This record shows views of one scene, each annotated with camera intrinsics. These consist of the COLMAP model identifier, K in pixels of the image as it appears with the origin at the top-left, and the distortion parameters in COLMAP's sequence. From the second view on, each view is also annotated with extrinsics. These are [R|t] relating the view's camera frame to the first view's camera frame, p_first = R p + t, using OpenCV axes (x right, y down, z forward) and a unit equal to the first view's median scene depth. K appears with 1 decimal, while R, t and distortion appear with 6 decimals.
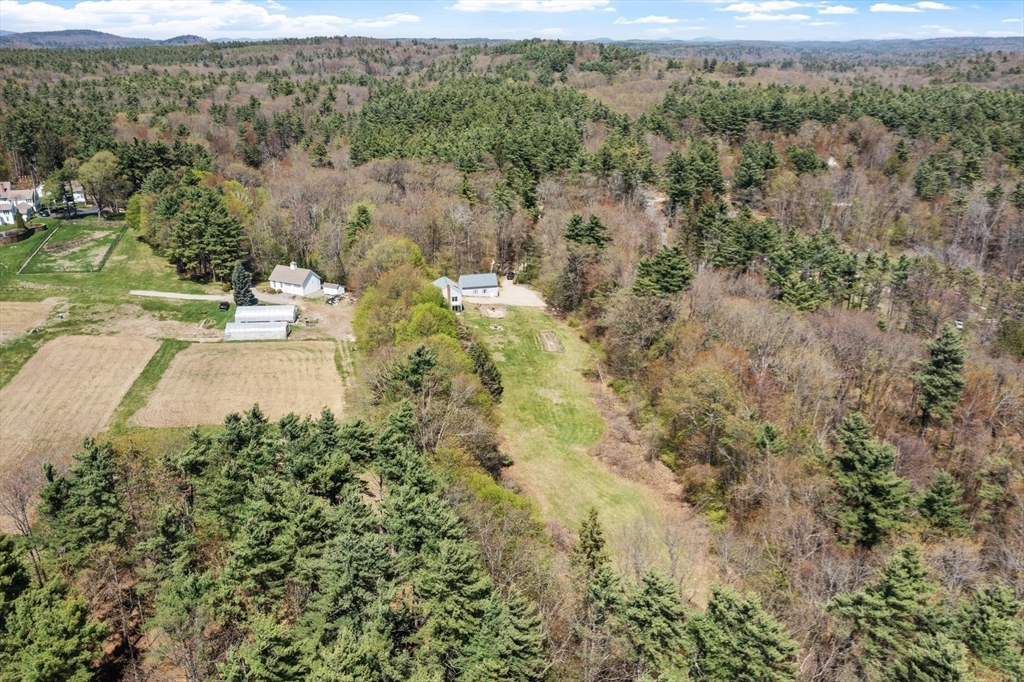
lens RADIAL K [[804.0, 0, 507.8], [0, 804.0, 343.1], [0, 0, 1]] dist [0.006289, 0.004225]
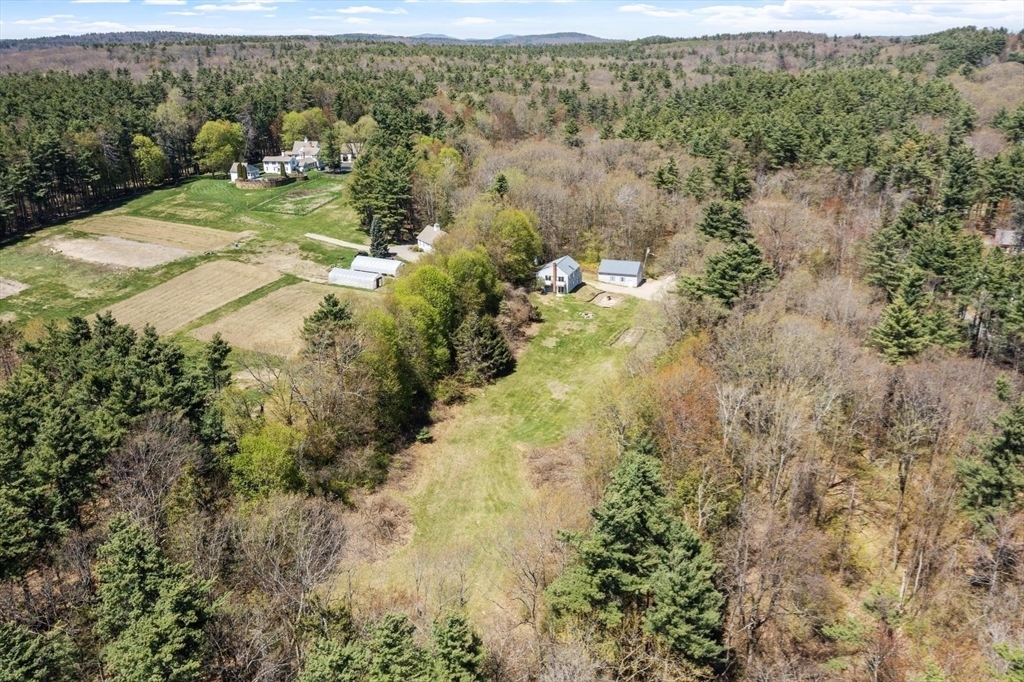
lens RADIAL K [[804.0, 0, 507.8], [0, 804.0, 343.1], [0, 0, 1]] dist [0.006289, 0.004225]
pose [[0.858419, 0.174959, -0.482189, 0.276348], [-0.175387, 0.983488, 0.044618, -0.010374], [0.482033, 0.046269, 0.874930, 0.124995]]
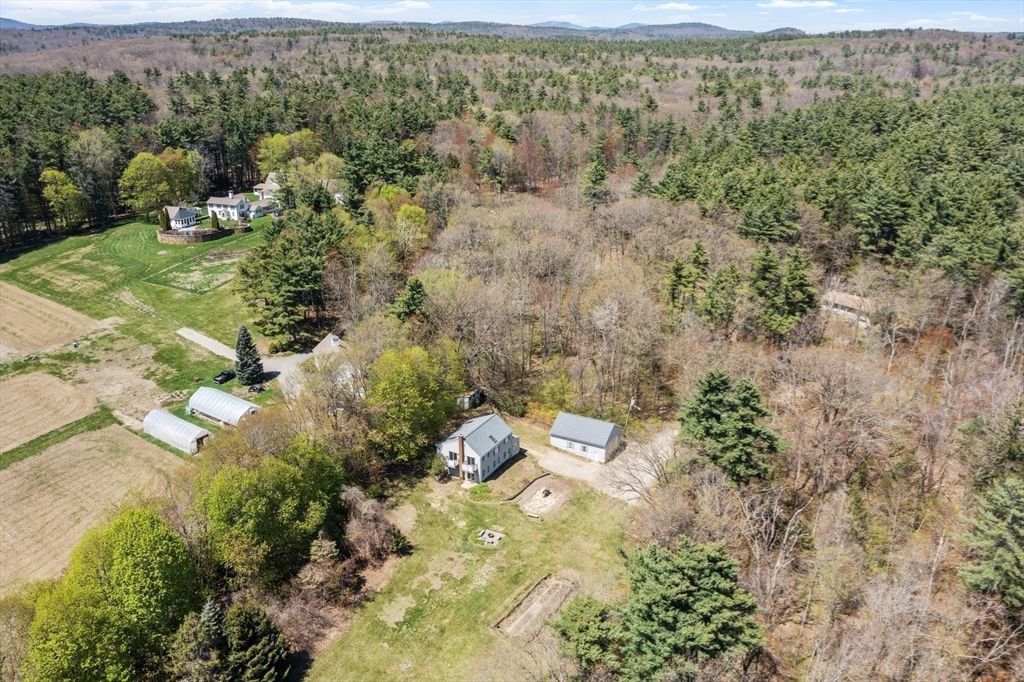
lens RADIAL K [[804.0, 0, 507.8], [0, 804.0, 343.1], [0, 0, 1]] dist [0.006289, 0.004225]
pose [[0.776075, 0.234855, -0.585278, 0.229705], [-0.230366, 0.969509, 0.083573, -0.157971], [0.587059, 0.069969, 0.806514, 0.421527]]
